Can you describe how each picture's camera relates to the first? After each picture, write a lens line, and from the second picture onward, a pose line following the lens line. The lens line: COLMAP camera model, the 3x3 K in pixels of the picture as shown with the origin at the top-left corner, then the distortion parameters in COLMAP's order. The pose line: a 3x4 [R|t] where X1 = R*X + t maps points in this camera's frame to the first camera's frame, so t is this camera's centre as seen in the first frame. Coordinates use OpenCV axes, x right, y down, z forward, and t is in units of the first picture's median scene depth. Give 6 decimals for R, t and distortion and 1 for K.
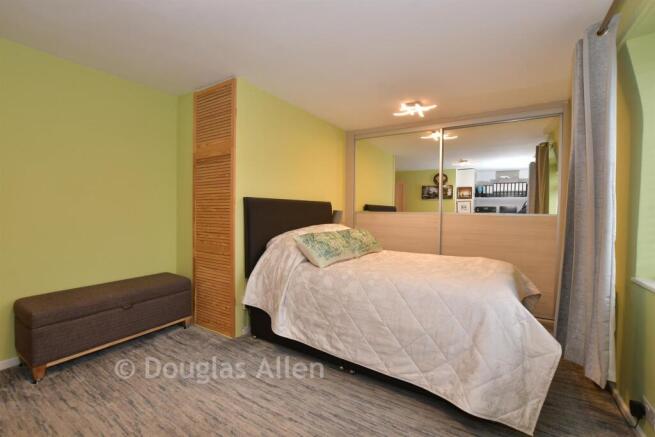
lens RADIAL K [[293.6, 0, 327.5], [0, 293.6, 218.5], [0, 0, 1]] dist [-0.002688, -0.000173]
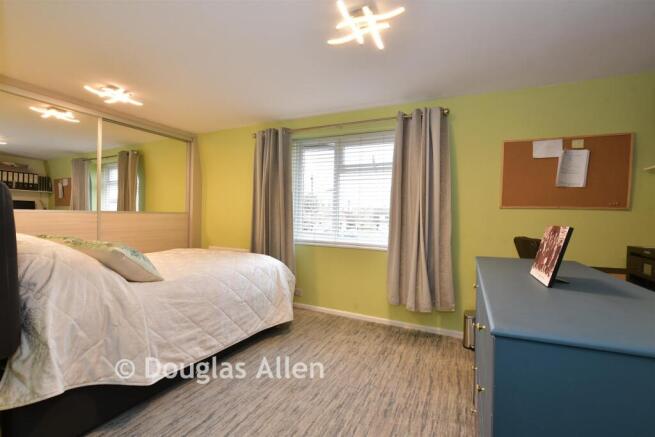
lens RADIAL K [[293.6, 0, 327.5], [0, 293.6, 218.5], [0, 0, 1]] dist [-0.002688, -0.000173]
pose [[-0.117252, -0.031143, 0.992614, -1.020448], [0.007361, 0.999453, 0.032227, -0.035526], [-0.993075, 0.011085, -0.116959, 0.718772]]
